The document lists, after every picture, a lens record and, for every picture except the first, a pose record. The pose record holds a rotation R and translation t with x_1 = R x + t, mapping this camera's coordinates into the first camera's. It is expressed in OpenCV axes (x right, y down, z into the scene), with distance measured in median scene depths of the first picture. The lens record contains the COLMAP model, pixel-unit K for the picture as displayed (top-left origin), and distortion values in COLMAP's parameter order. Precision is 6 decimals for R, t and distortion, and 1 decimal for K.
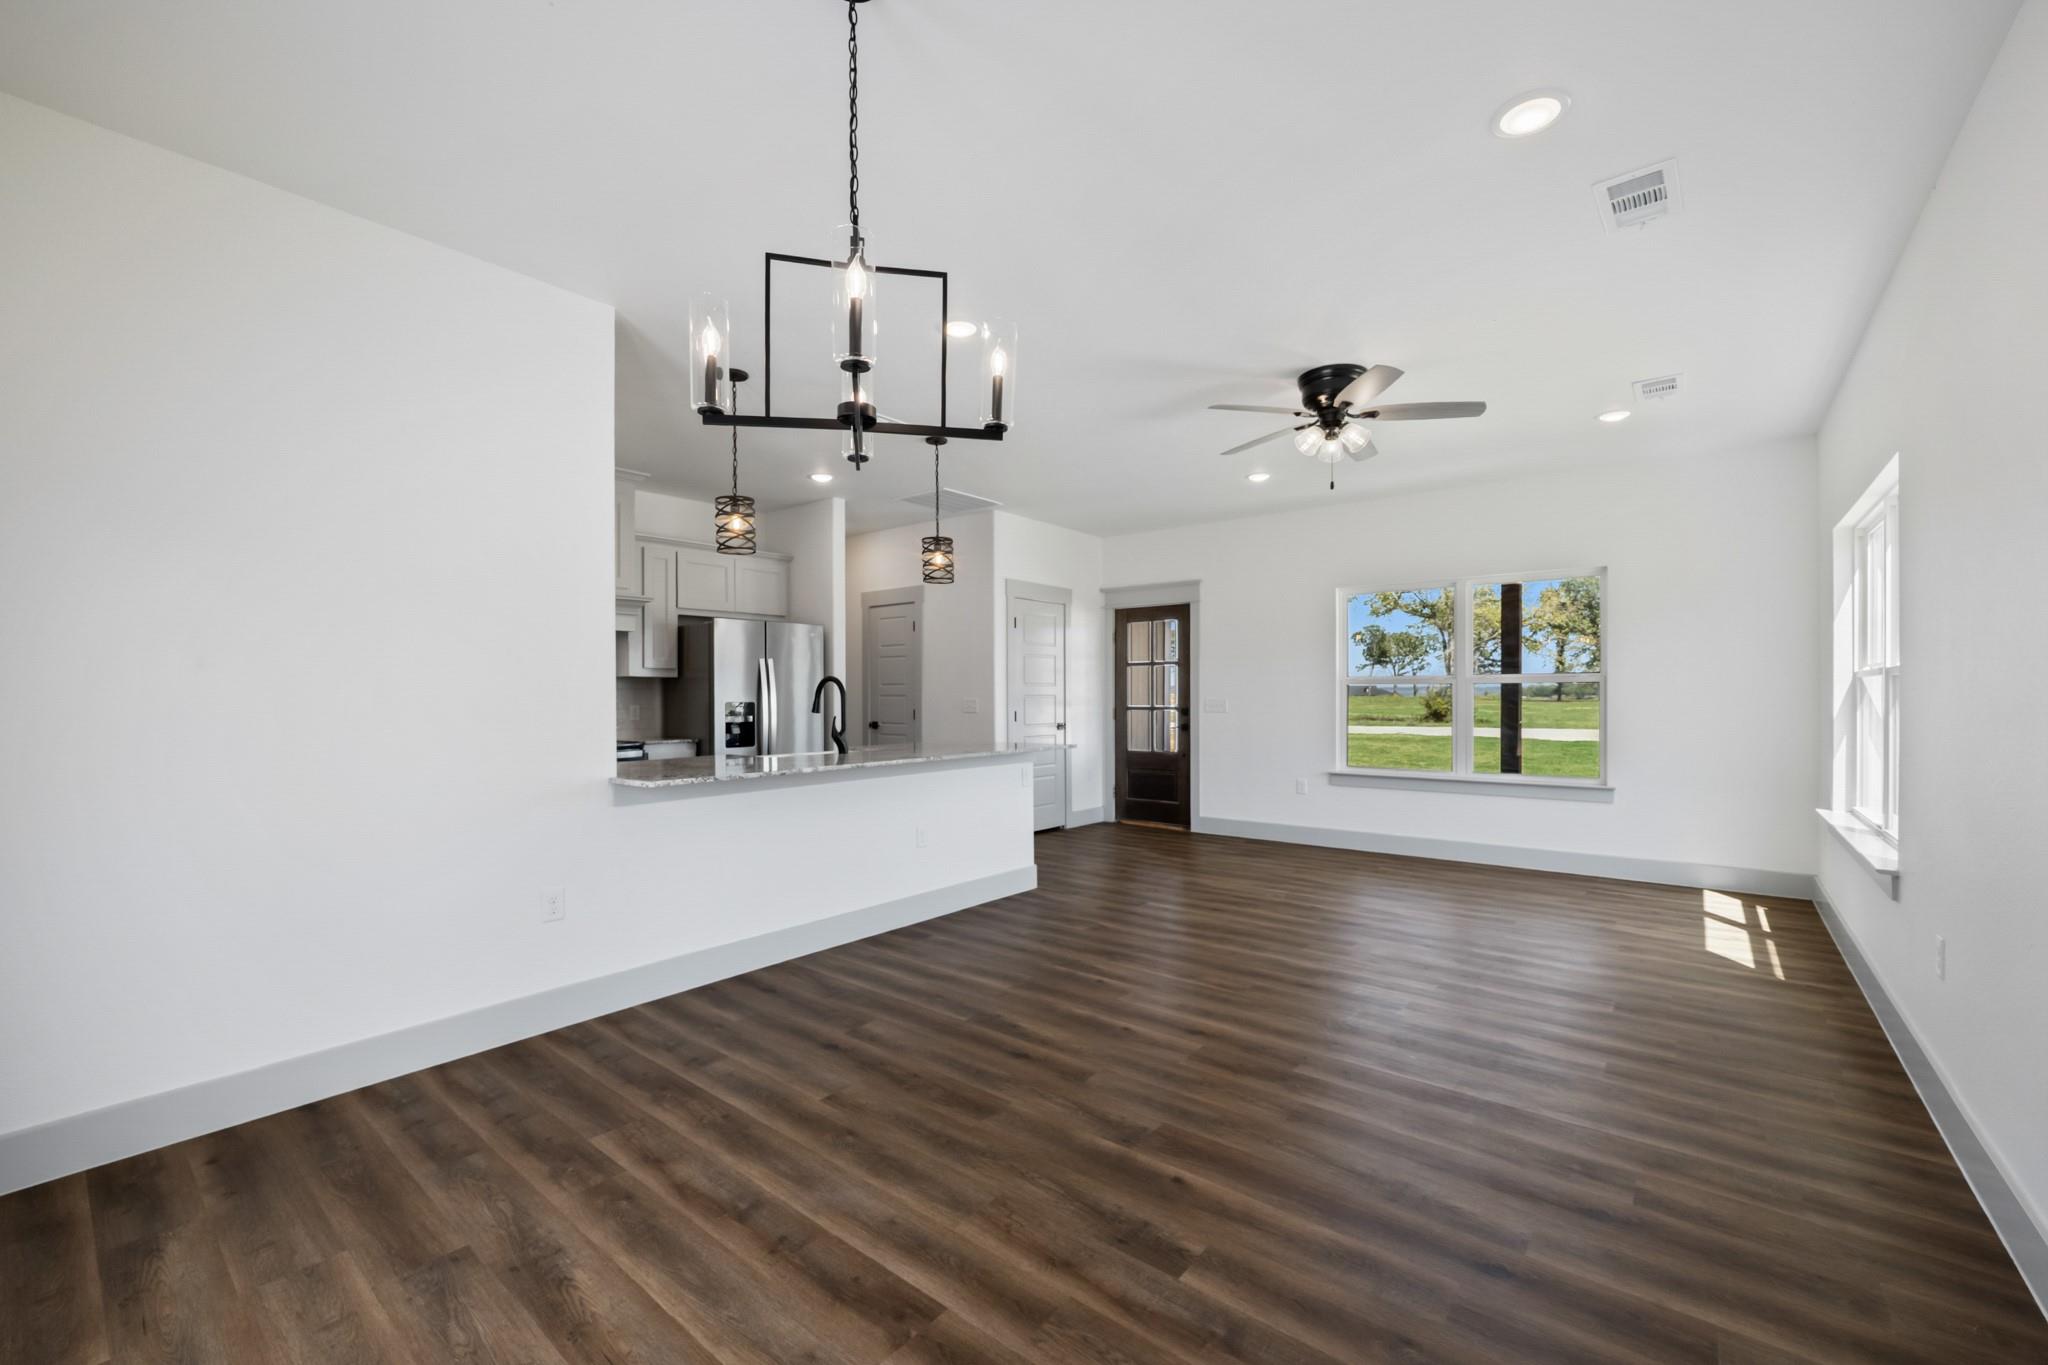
lens RADIAL K [[823.6, 0, 1030.4], [0, 823.6, 708.0], [0, 0, 1]] dist [-0.001150, -0.000003]
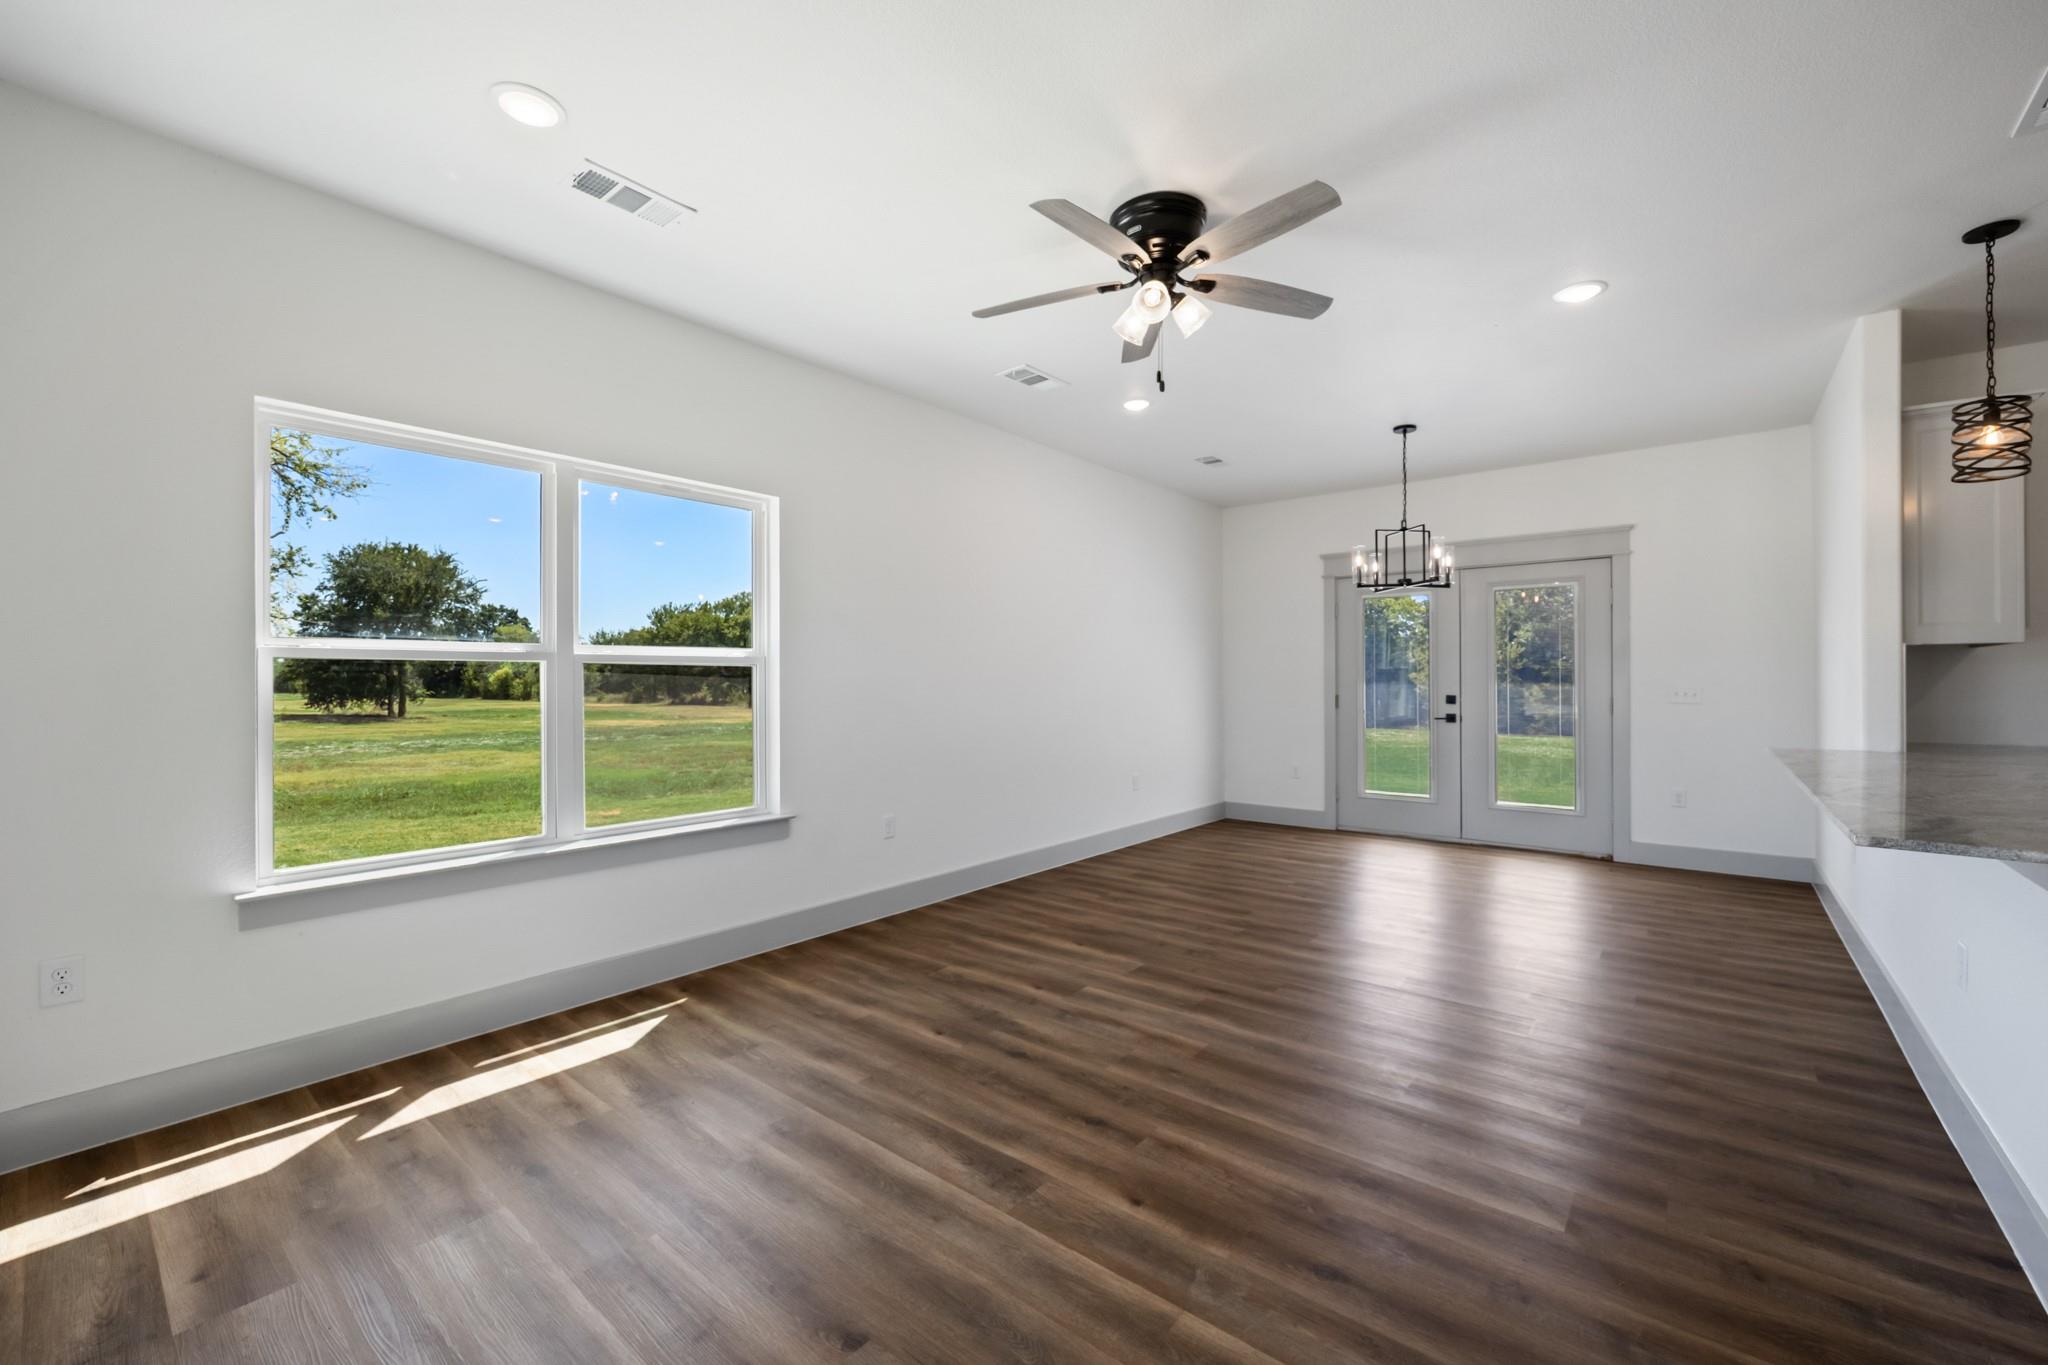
lens RADIAL K [[821.7, 0, 1030.4], [0, 821.7, 677.4], [0, 0, 1]] dist [-0.002335, -0.000214]
pose [[-0.999945, 0.009724, 0.003955, 0.686135], [0.009767, 0.999891, 0.011091, -0.041063], [-0.003847, 0.011129, -0.999931, 2.430520]]
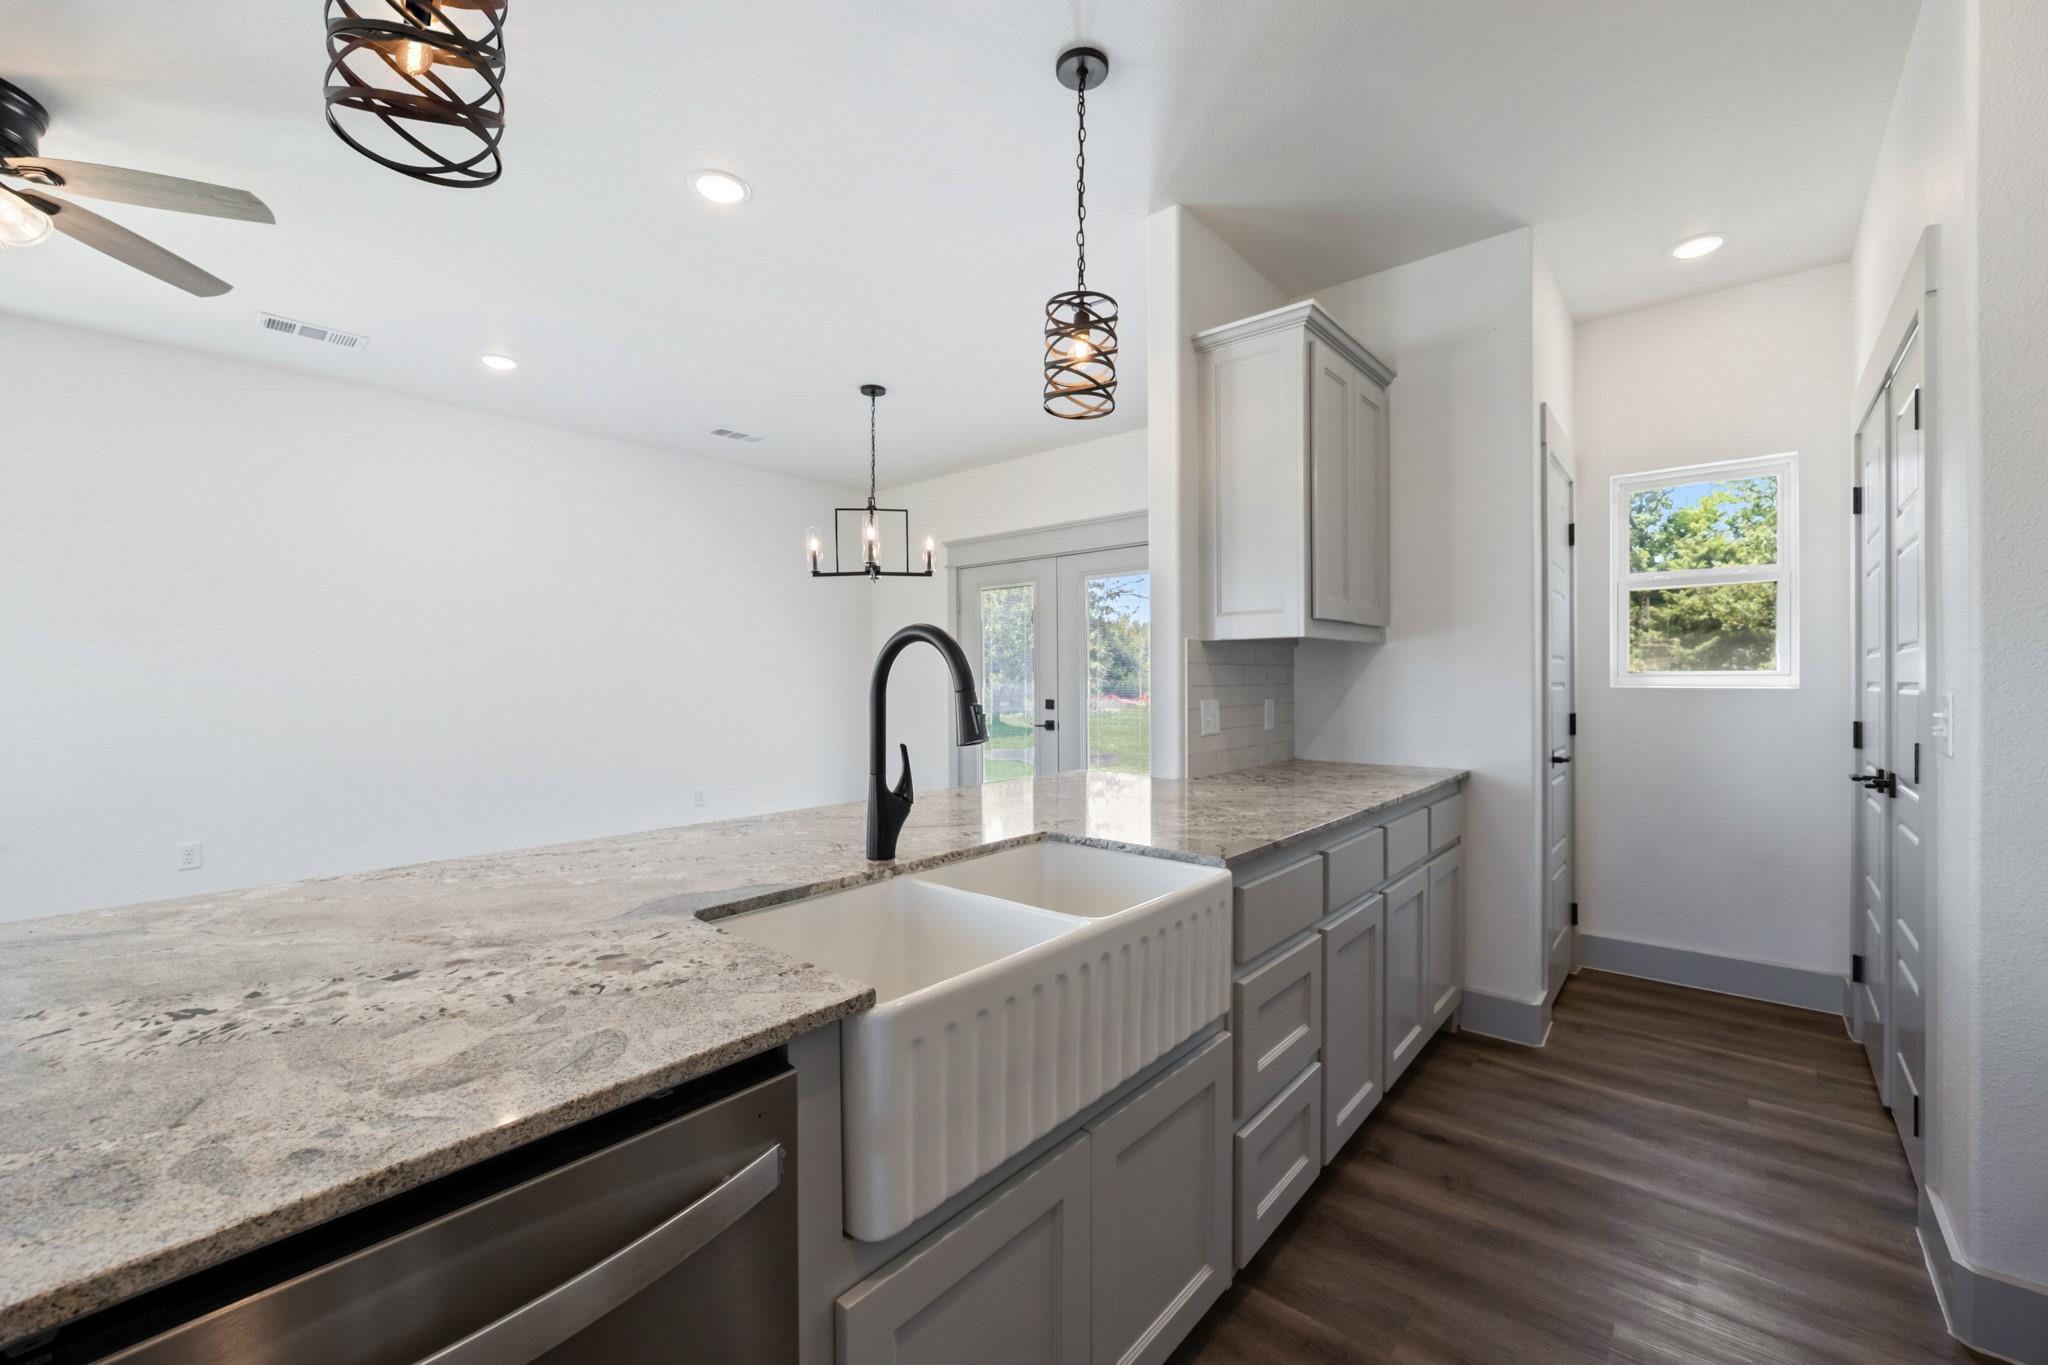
lens RADIAL K [[811.8, 0, 1024.0], [0, 811.8, 682.5], [0, 0, 1]] dist [0.000105, -0.000019]
pose [[-0.999243, 0.011442, 0.037186, -0.468637], [0.012117, 0.999765, 0.017986, -0.033192], [-0.036971, 0.018423, -0.999146, 2.147025]]
